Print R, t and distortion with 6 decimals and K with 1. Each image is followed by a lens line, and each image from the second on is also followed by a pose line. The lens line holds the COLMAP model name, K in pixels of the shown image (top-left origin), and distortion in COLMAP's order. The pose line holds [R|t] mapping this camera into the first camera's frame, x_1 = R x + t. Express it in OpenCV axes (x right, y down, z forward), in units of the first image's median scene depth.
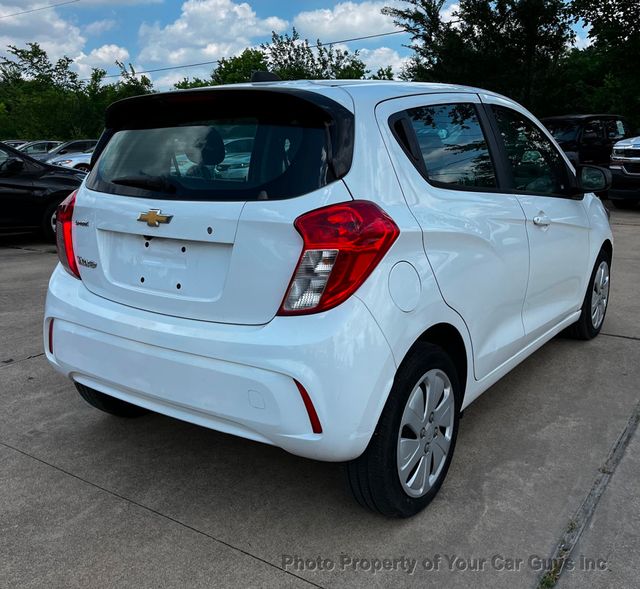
lens RADIAL K [[637.0, 0, 322.1], [0, 637.0, 276.9], [0, 0, 1]] dist [0.041425, -0.024162]
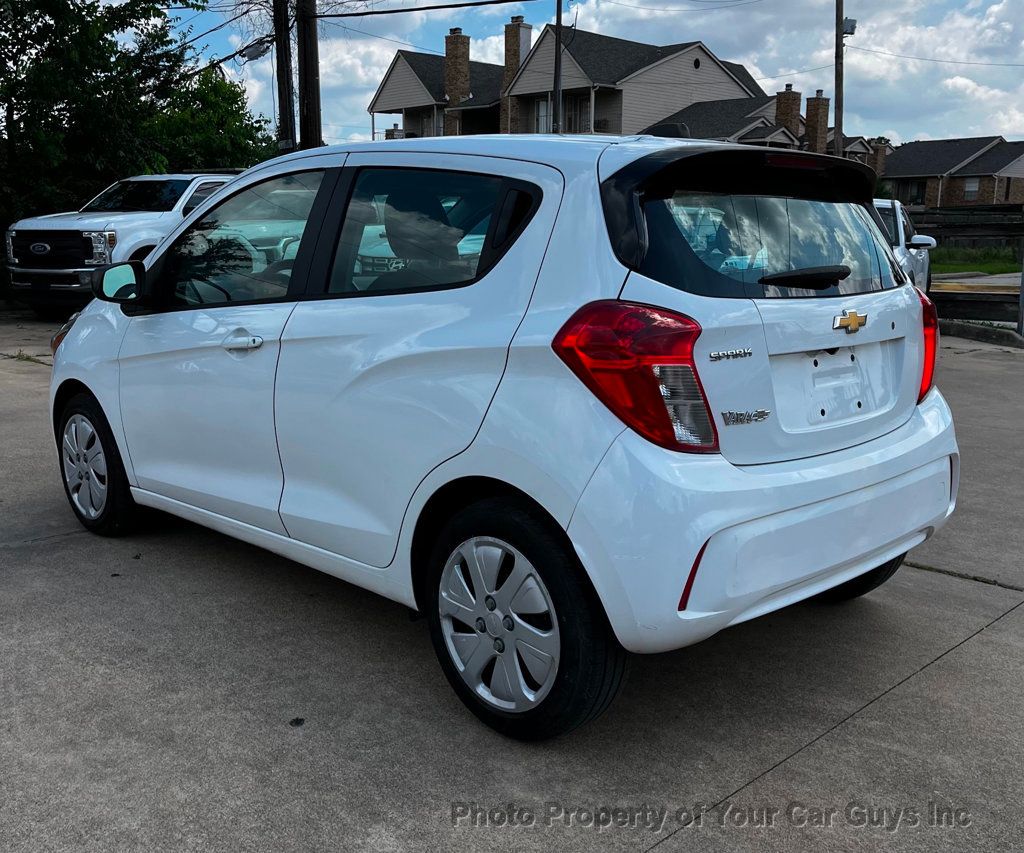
lens RADIAL K [[1019.9, 0, 514.2], [0, 1019.9, 444.2], [0, 0, 1]] dist [0.021428, 0.007803]
pose [[0.194286, -0.187402, 0.962878, -1.320078], [0.193623, 0.969597, 0.149641, -0.180244], [-0.961646, 0.157362, 0.224665, 0.978034]]
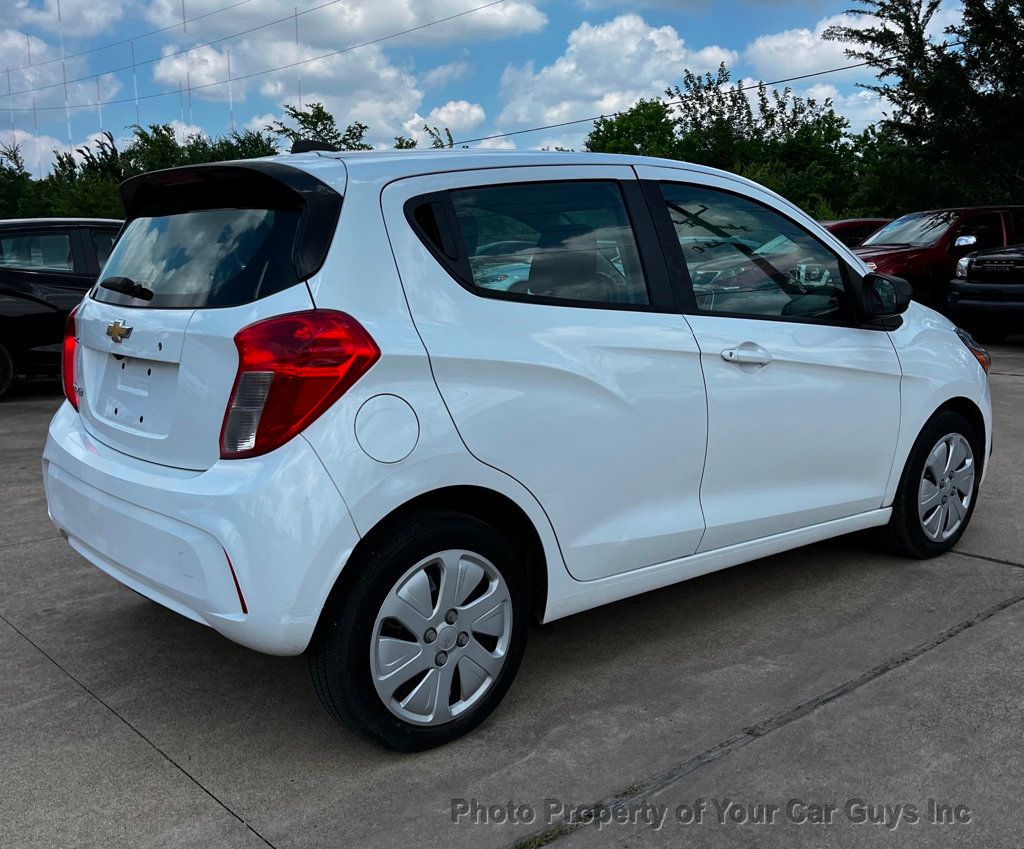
lens RADIAL K [[1019.9, 0, 514.2], [0, 1019.9, 442.2], [0, 0, 1]] dist [0.021428, 0.007803]
pose [[0.971253, 0.045984, -0.233565, 0.436280], [-0.050379, 0.998647, -0.012883, 0.030686], [0.232657, 0.024279, 0.972256, -0.088104]]
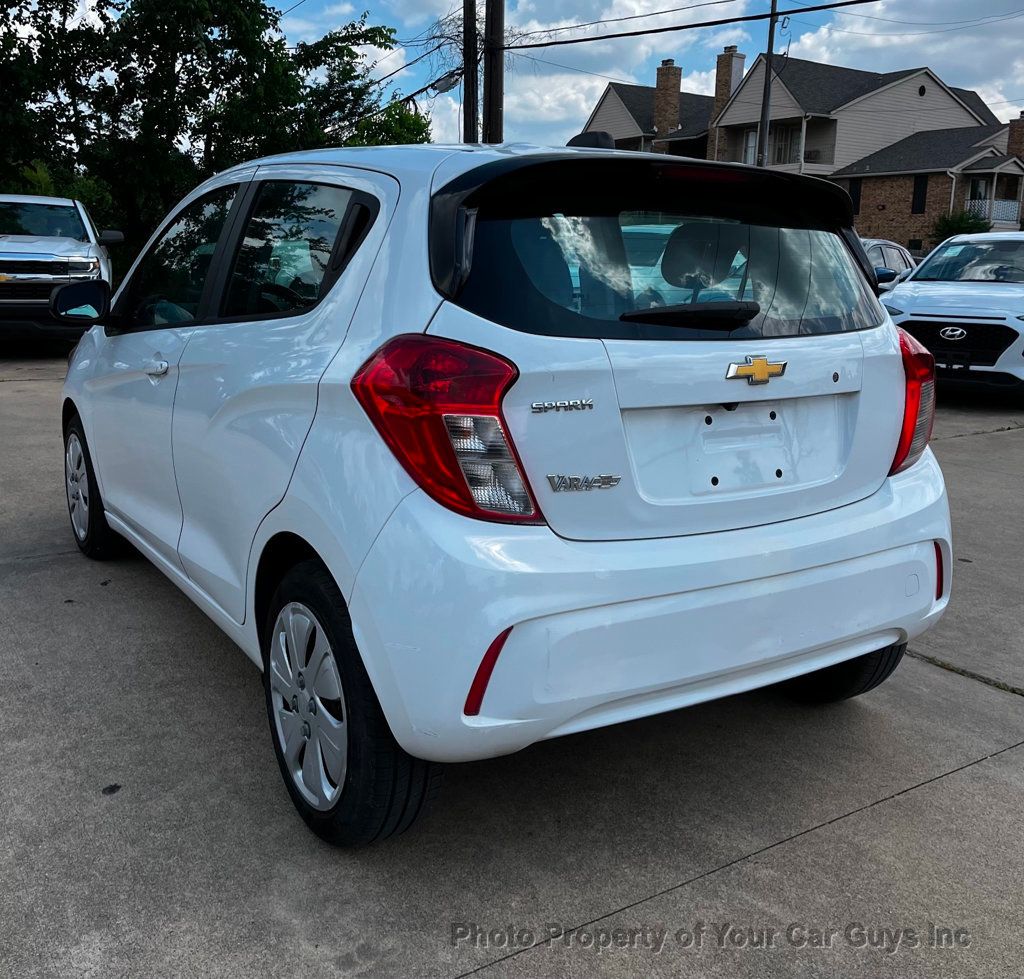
lens RADIAL K [[1021.9, 0, 514.0], [0, 1021.9, 458.5], [0, 0, 1]] dist [0.021430, 0.006317]
pose [[0.381293, -0.155904, 0.911213, -1.083564], [0.162619, 0.981618, 0.099903, -0.125282], [-0.910039, 0.110088, 0.399637, 0.716780]]
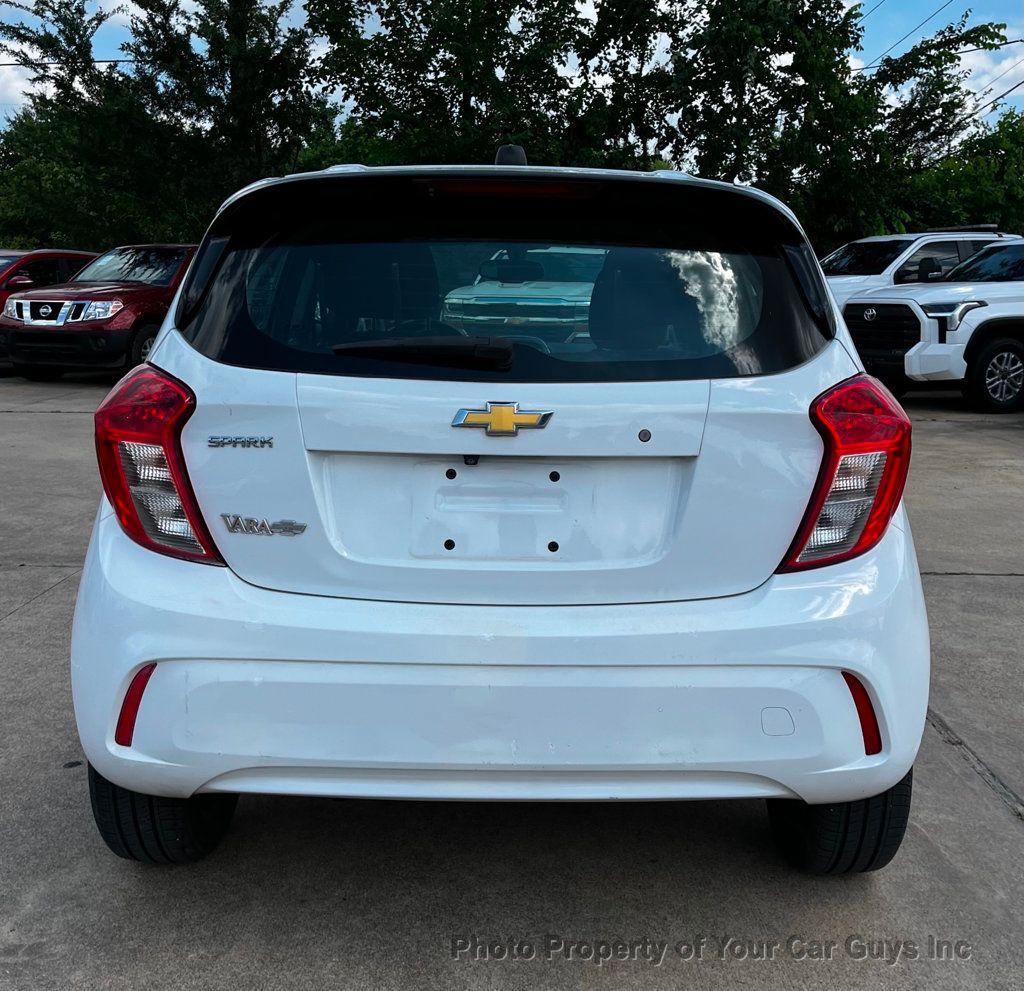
lens RADIAL K [[1113.7, 0, 552.3], [0, 1113.7, 495.7], [0, 0, 1]] dist [0.035949, -0.044340]
pose [[0.812306, -0.081413, 0.577521, -0.647753], [0.093381, 0.995590, 0.009005, -0.030830], [-0.575707, 0.046614, 0.816326, 0.217925]]
